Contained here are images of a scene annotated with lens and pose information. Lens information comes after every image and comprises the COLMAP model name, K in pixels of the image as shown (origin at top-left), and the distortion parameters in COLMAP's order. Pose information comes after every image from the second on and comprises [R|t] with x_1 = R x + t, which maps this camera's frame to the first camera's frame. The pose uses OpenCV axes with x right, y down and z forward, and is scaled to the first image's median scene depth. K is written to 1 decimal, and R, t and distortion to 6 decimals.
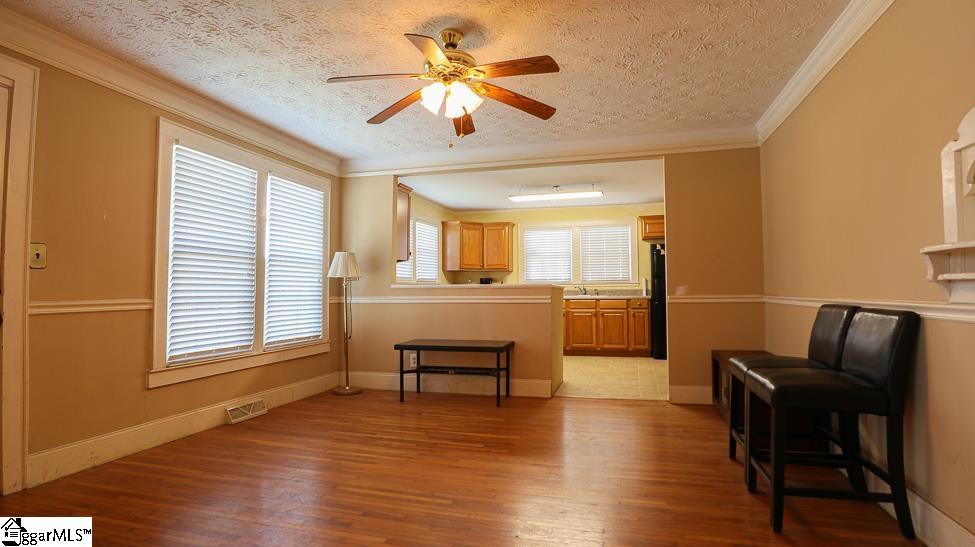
lens RADIAL K [[494.7, 0, 489.6], [0, 494.7, 273.5], [0, 0, 1]] dist [-0.030691, 0.001730]
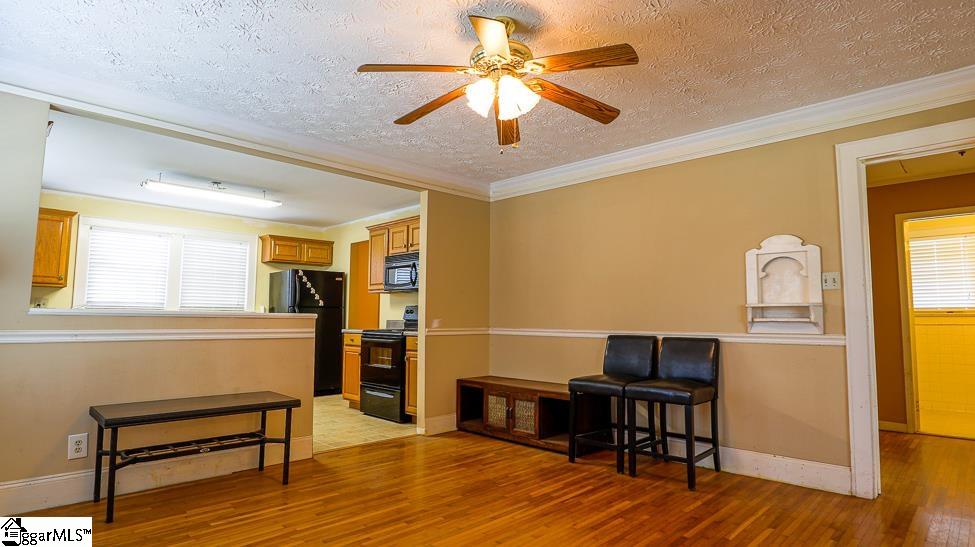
lens RADIAL K [[521.5, 0, 513.2], [0, 521.5, 273.0], [0, 0, 1]] dist [-0.035376, 0.000501]
pose [[0.470064, 0.090484, 0.877982, -0.669476], [-0.041047, 0.995896, -0.080660, 0.014055], [-0.881678, 0.001876, 0.471849, 0.456155]]
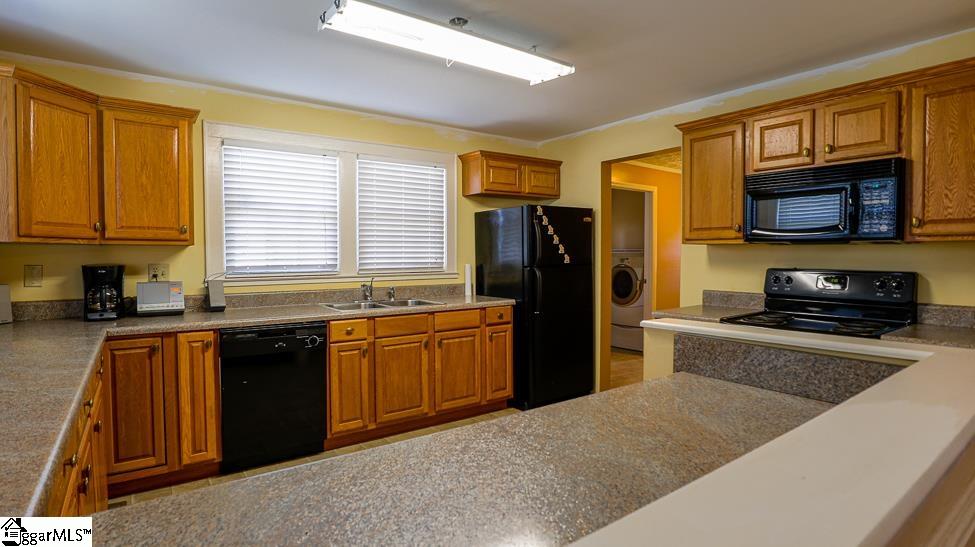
lens RADIAL K [[494.7, 0, 489.6], [0, 494.7, 273.5], [0, 0, 1]] dist [-0.030691, 0.001730]
pose [[0.617610, -0.024683, 0.786097, -0.274939], [-0.029715, 0.998061, 0.054685, -0.028502], [-0.785923, -0.057133, 0.615679, 1.526166]]
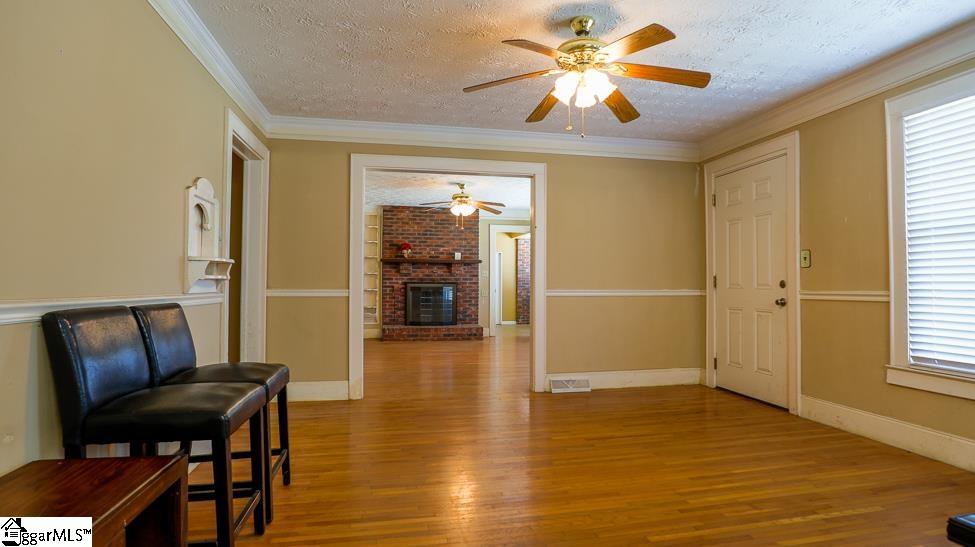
lens RADIAL K [[494.7, 0, 489.6], [0, 494.7, 273.5], [0, 0, 1]] dist [-0.030691, 0.001730]
pose [[-0.894075, -0.005442, -0.447885, 0.424025], [0.020353, 0.998400, -0.052760, 0.049678], [0.447455, -0.056287, -0.892533, 1.437699]]
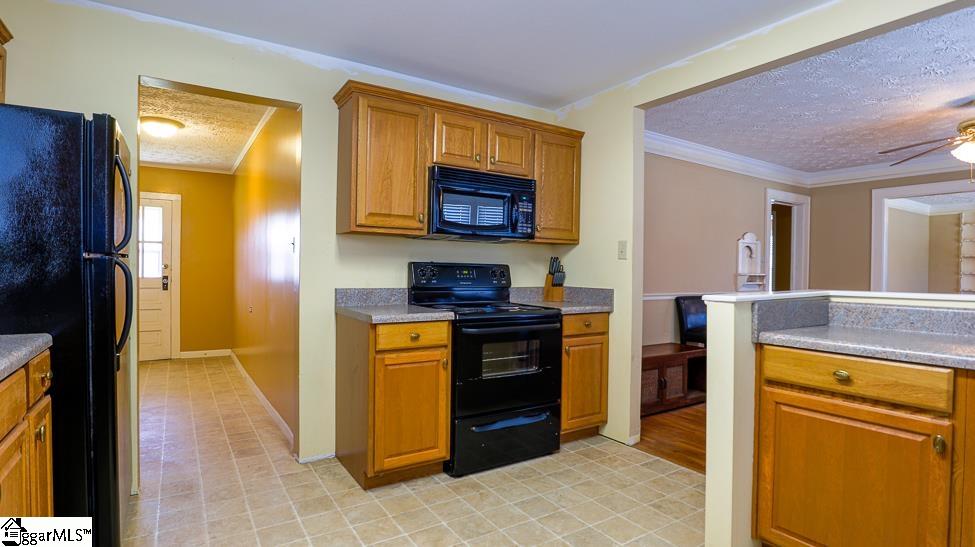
lens RADIAL K [[494.7, 0, 489.6], [0, 494.7, 273.5], [0, 0, 1]] dist [-0.030691, 0.001730]
pose [[-0.754305, -0.009995, 0.656449, 0.060071], [-0.032756, 0.999212, -0.022425, 0.035592], [-0.655707, -0.038418, -0.754037, 2.296664]]
